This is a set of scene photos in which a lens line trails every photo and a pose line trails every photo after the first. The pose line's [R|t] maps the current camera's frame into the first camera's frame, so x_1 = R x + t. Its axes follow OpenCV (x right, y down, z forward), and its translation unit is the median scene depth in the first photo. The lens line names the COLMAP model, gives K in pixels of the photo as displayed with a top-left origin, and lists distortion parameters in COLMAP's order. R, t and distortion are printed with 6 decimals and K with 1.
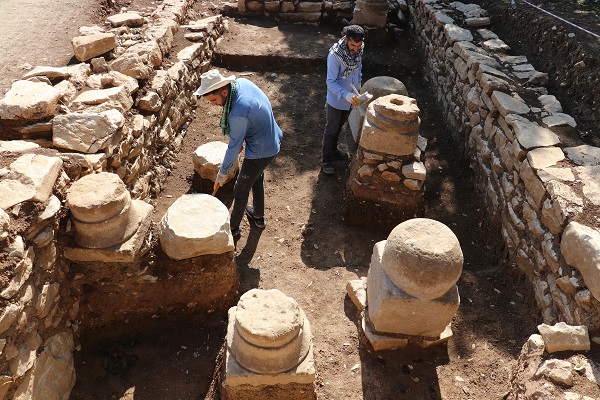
lens RADIAL K [[495.5, 0, 297.1], [0, 495.5, 202.5], [0, 0, 1]] dist [-0.144165, 0.044093]
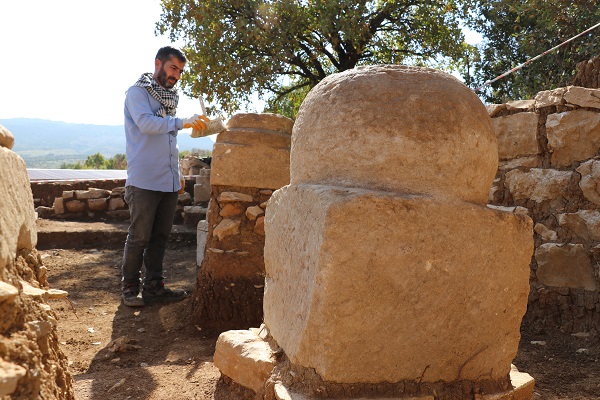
lens RADIAL K [[495.5, 0, 299.1], [0, 495.5, 198.2], [0, 0, 1]] dist [-0.144165, 0.044093]
pose [[0.950137, -0.057288, 0.306526, 0.047180], [0.229108, 0.795078, -0.561569, 0.251690], [-0.211541, 0.603795, 0.768558, 0.538275]]
